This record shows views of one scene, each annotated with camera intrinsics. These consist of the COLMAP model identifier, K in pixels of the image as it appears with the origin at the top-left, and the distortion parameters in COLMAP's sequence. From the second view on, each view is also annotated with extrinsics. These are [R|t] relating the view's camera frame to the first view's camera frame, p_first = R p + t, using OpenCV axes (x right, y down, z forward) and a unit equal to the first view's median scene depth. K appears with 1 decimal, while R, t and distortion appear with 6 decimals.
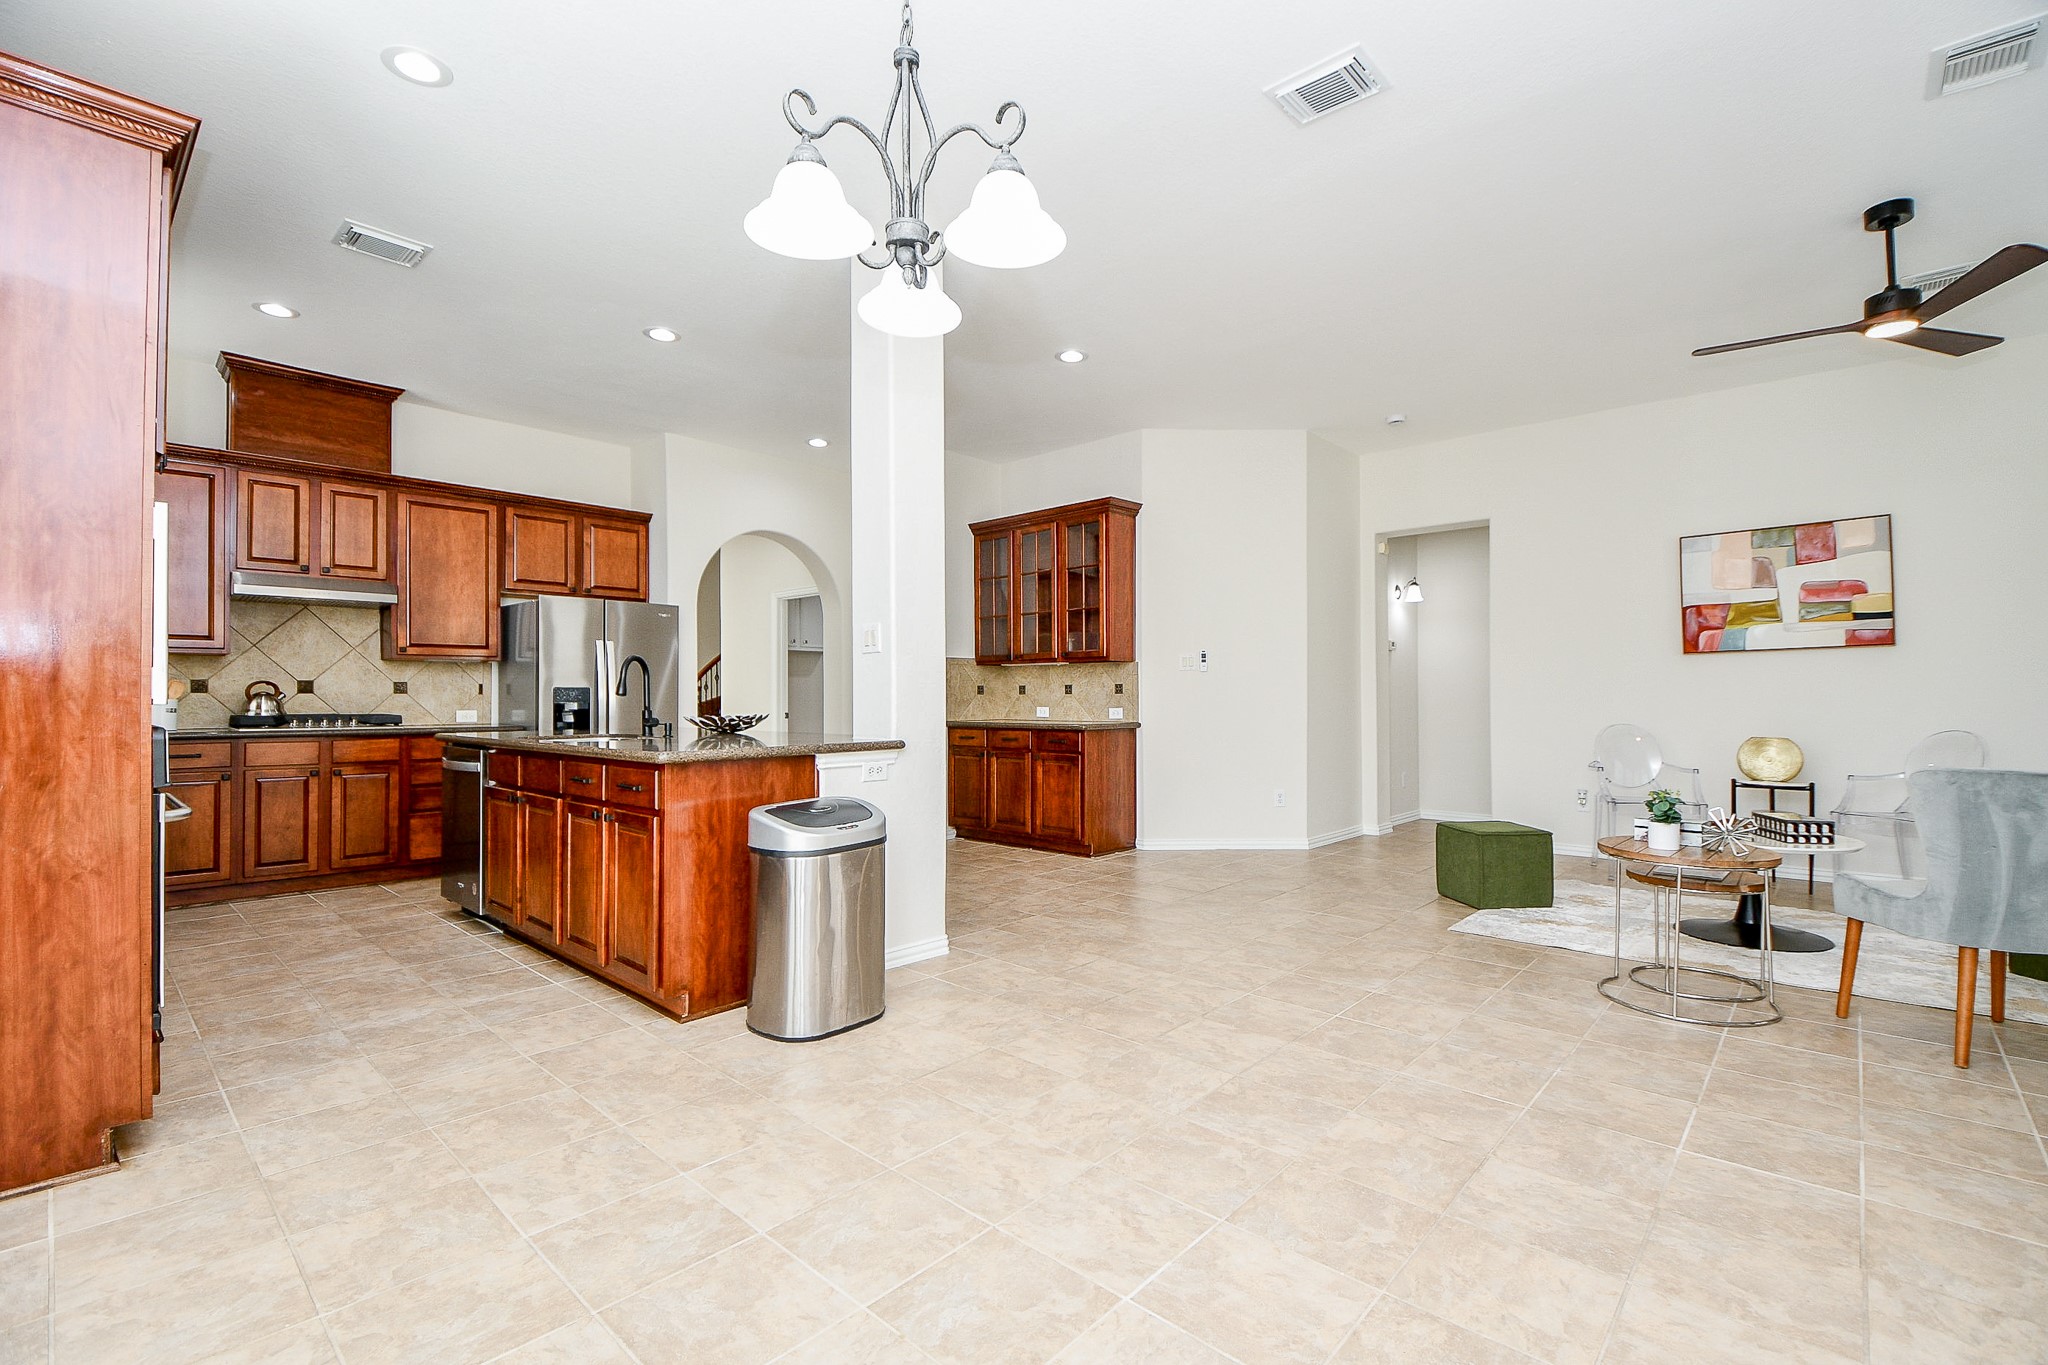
lens RADIAL K [[914.7, 0, 1043.2], [0, 914.7, 688.5], [0, 0, 1]] dist [0.012399, -0.016258]
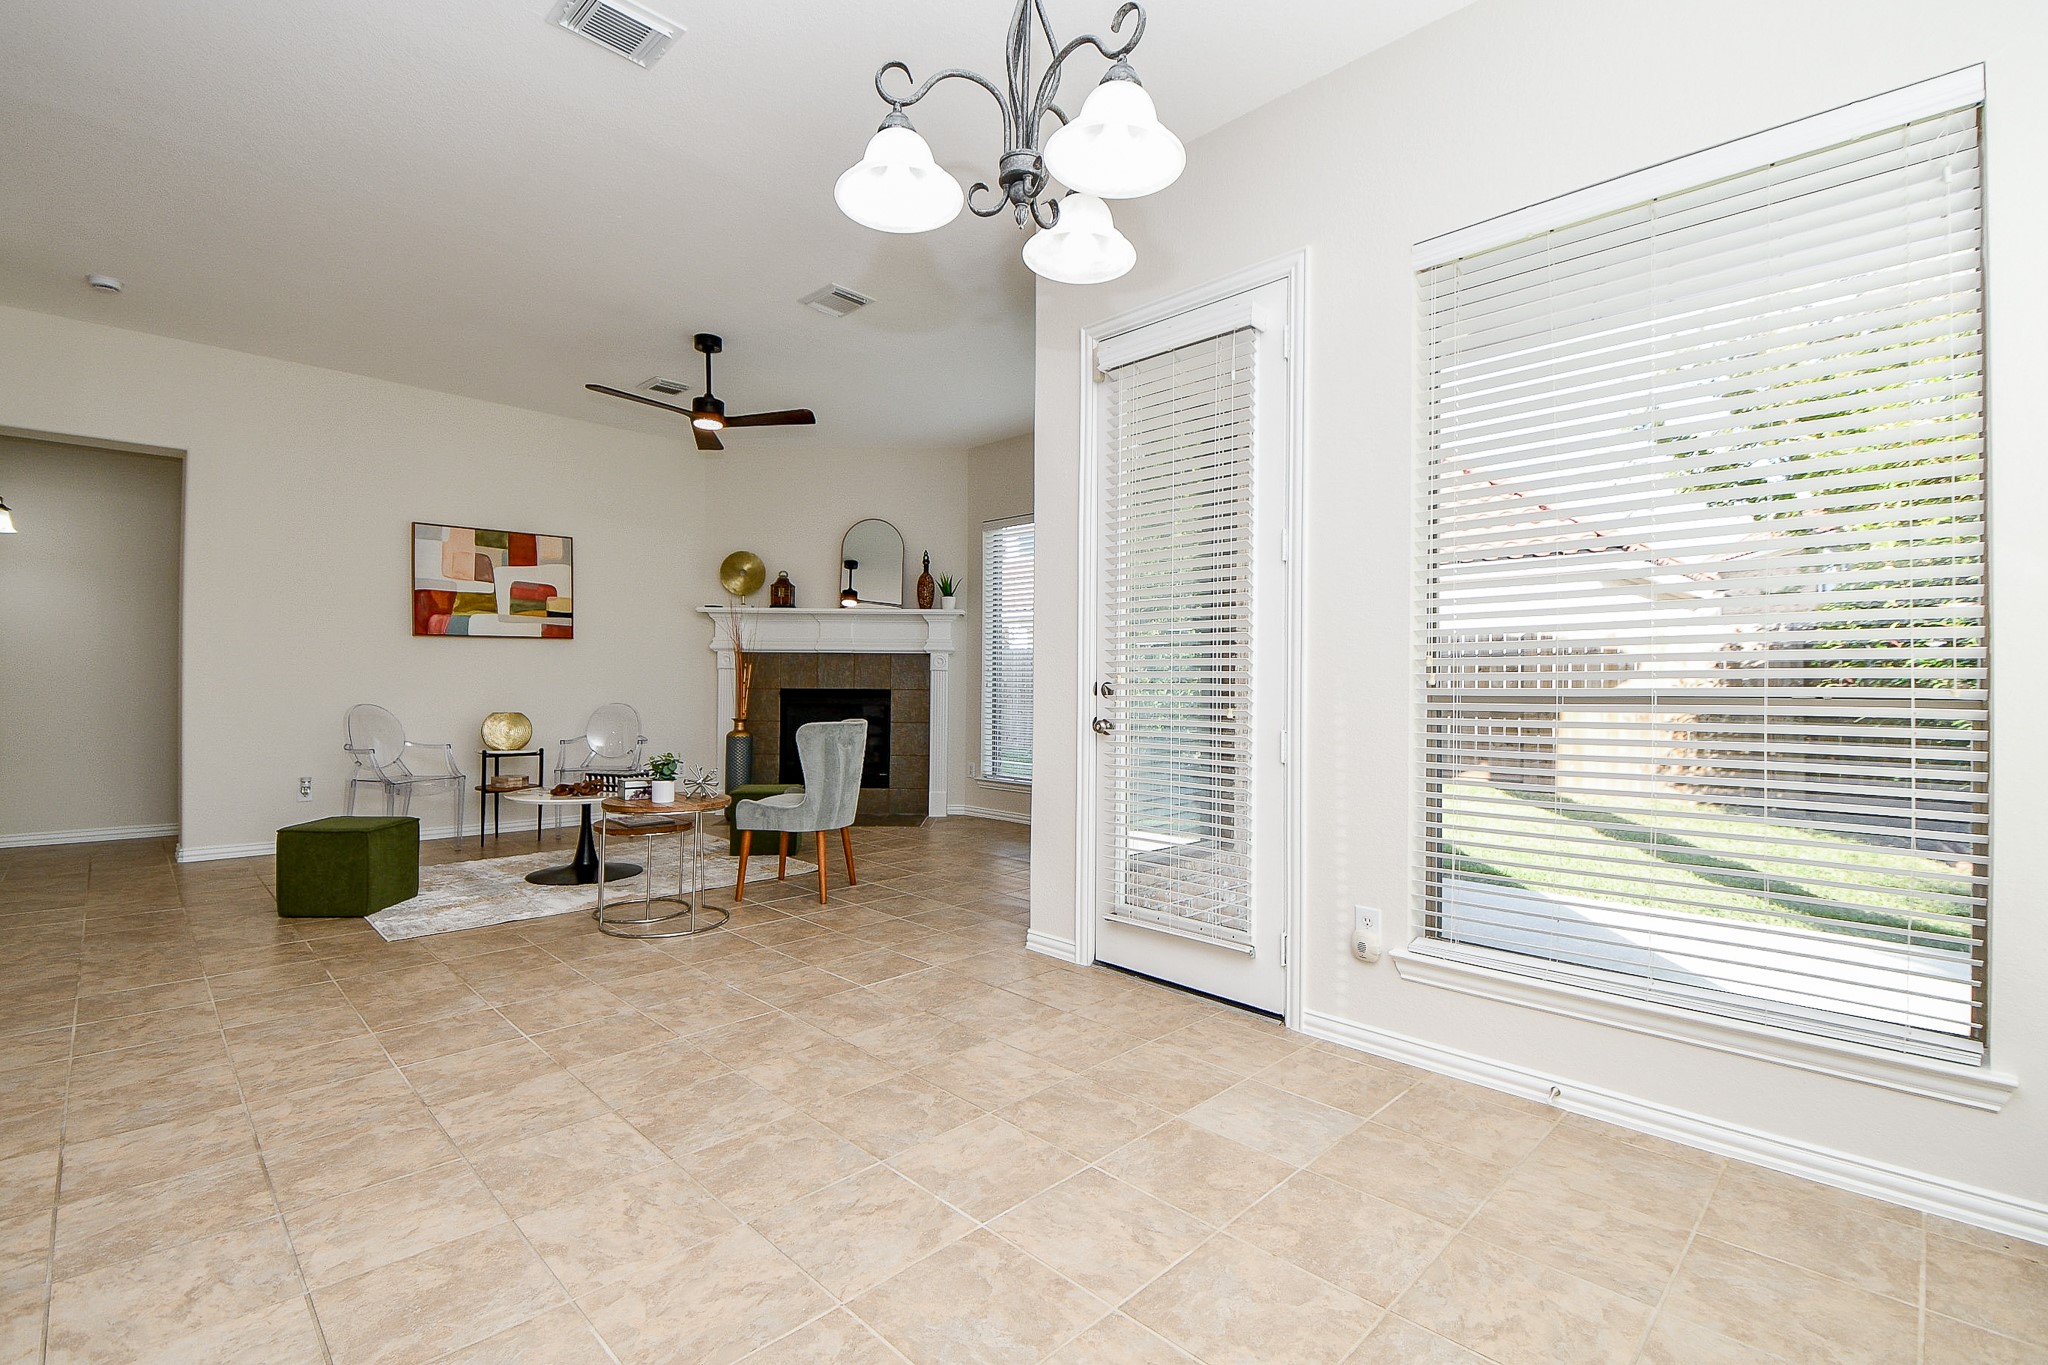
lens RADIAL K [[914.7, 0, 1009.1], [0, 914.7, 678.7], [0, 0, 1]] dist [0.012399, -0.016258]
pose [[0.043650, 0.006046, 0.999029, -0.526579], [-0.018646, 0.999812, -0.005236, 0.007081], [-0.998873, -0.018399, 0.043754, 0.483374]]
